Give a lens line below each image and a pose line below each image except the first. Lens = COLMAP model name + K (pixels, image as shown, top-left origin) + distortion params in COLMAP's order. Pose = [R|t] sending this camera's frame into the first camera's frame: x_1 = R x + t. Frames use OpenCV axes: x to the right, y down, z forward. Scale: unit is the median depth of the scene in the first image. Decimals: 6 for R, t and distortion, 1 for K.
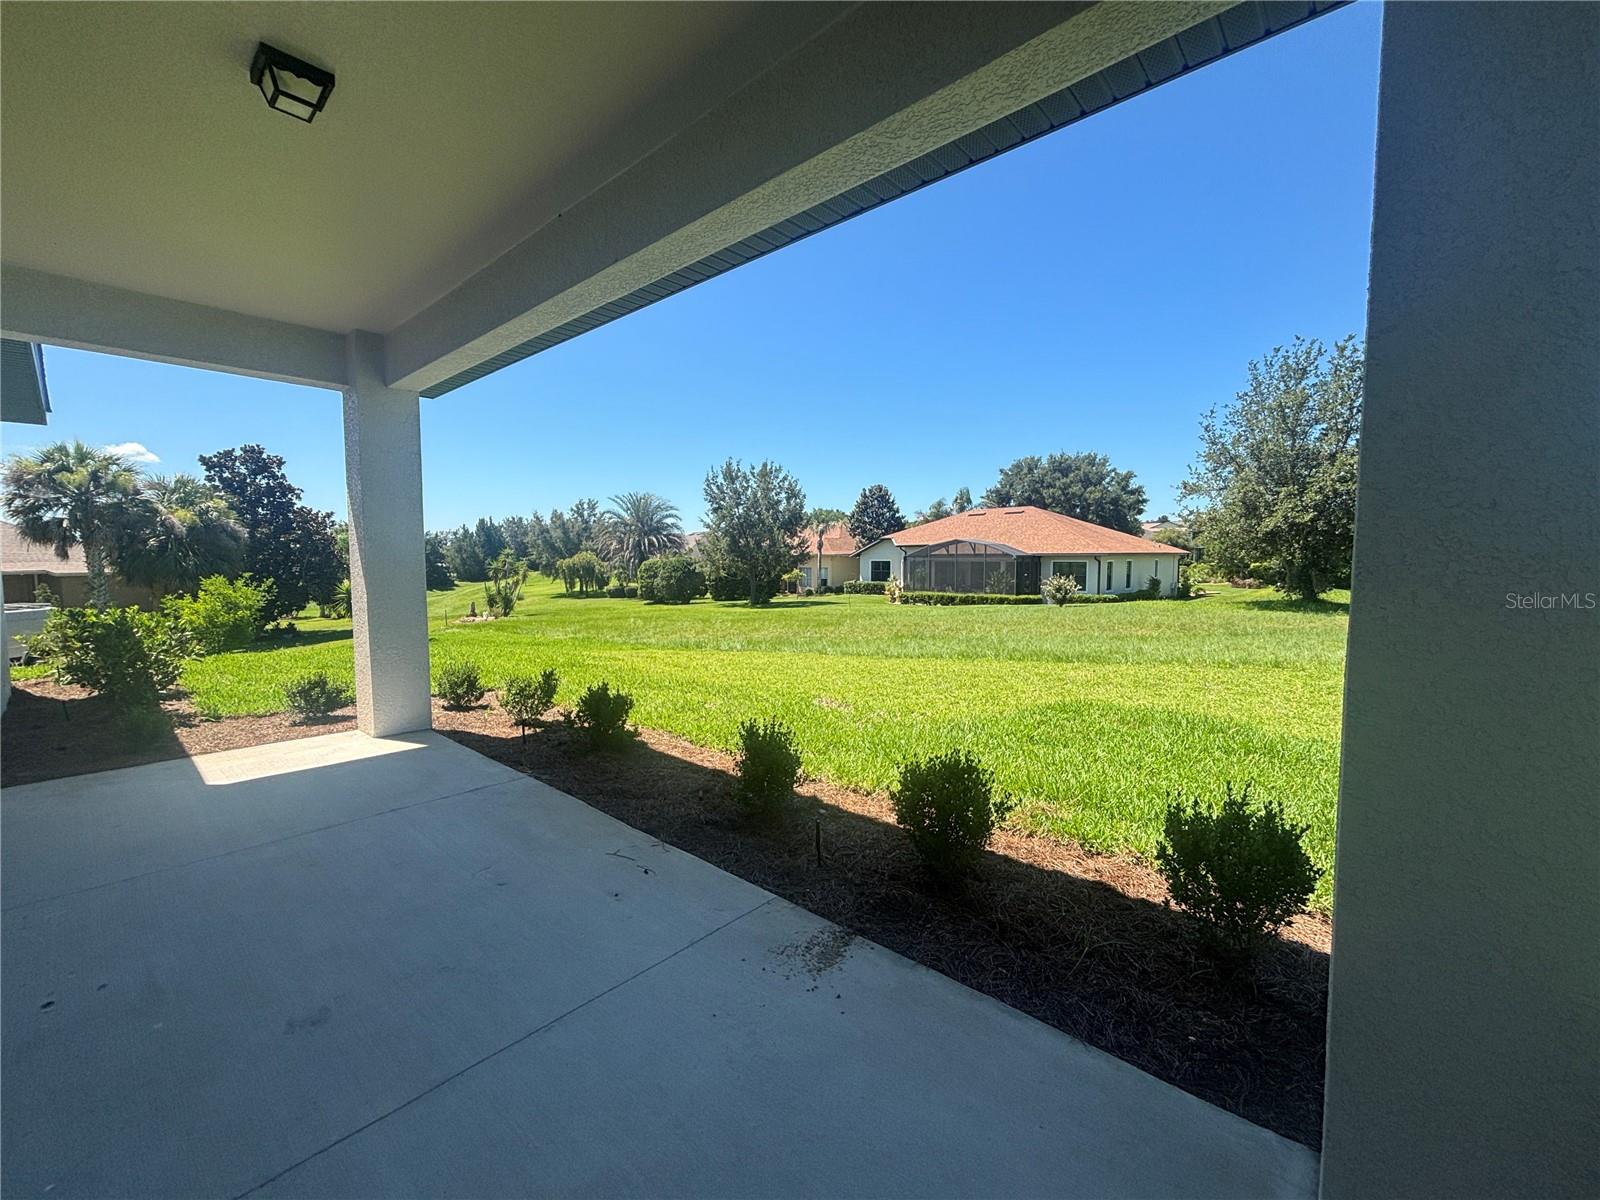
lens RADIAL K [[666.5, 0, 800.0], [0, 666.5, 600.0], [0, 0, 1]] dist [-0.013492, -0.000093]
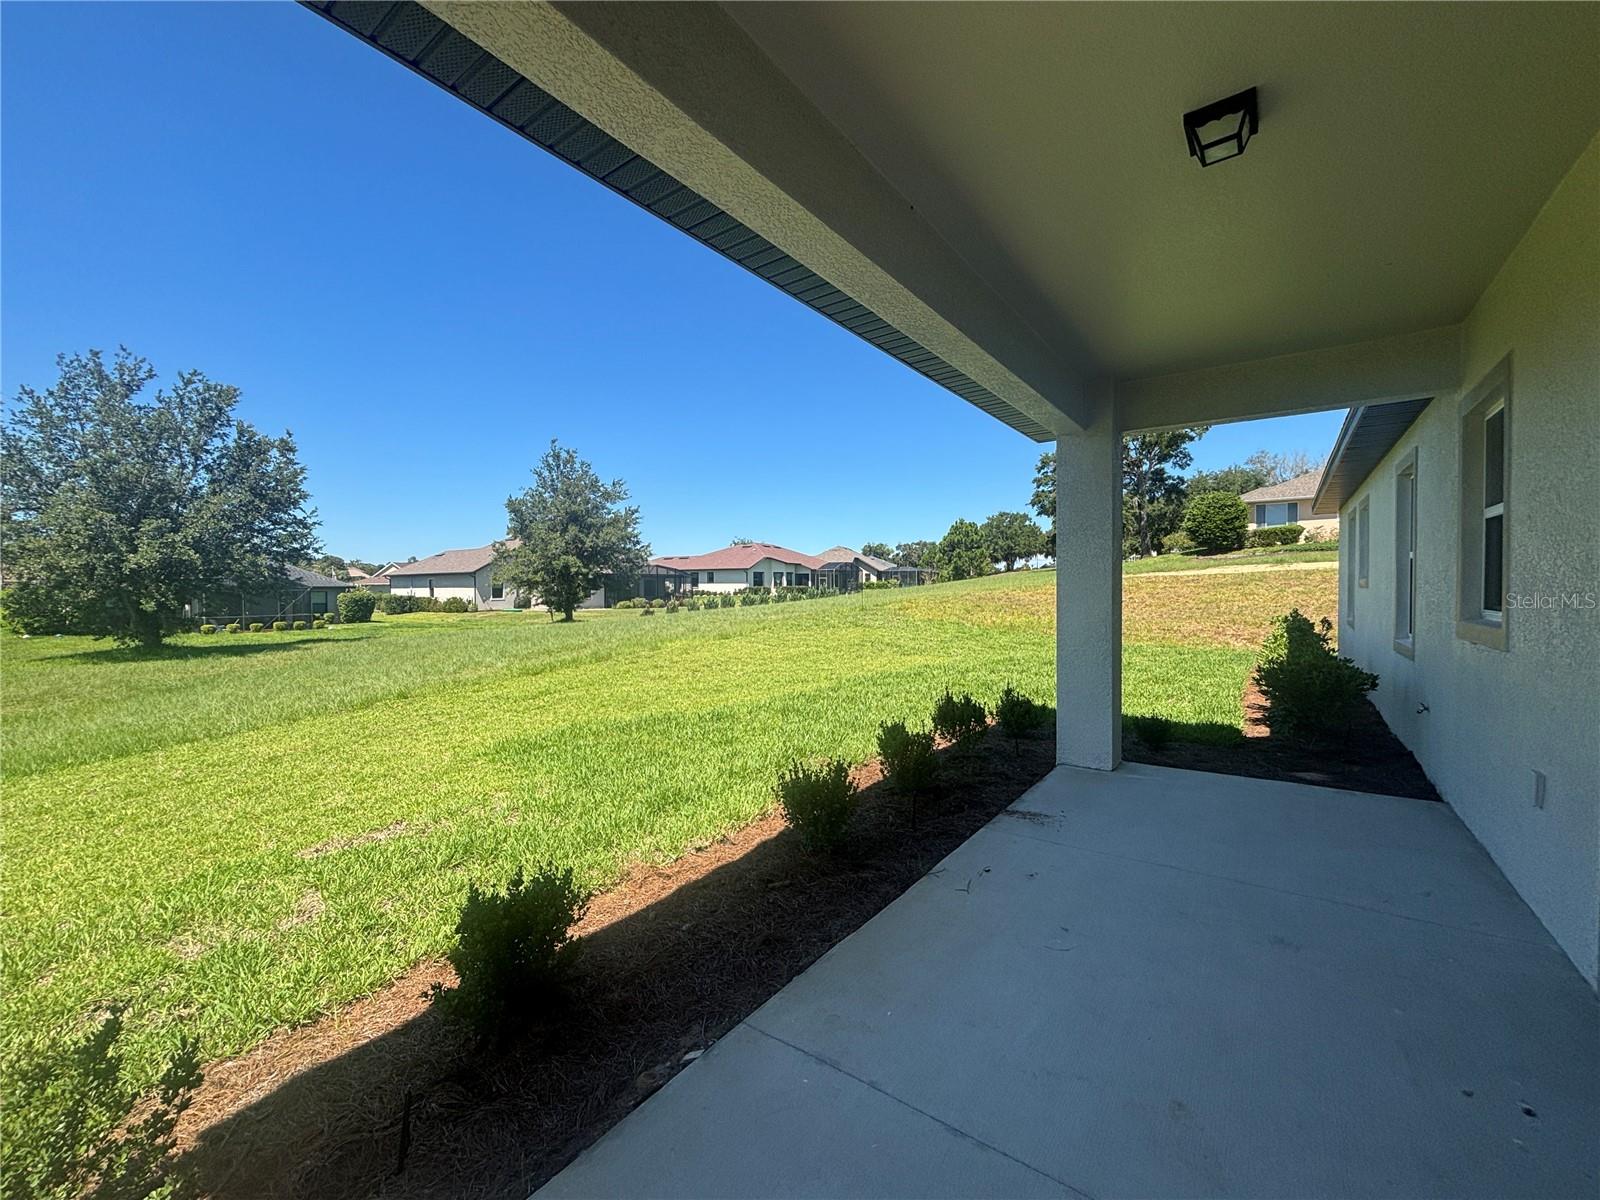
lens RADIAL K [[653.2, 0, 803.6], [0, 653.2, 595.0], [0, 0, 1]] dist [0.000077, -0.000038]
pose [[-0.109575, -0.010297, 0.993925, -1.035797], [0.076004, 0.996932, 0.018707, -0.090820], [-0.991068, 0.077592, -0.108457, 1.095622]]
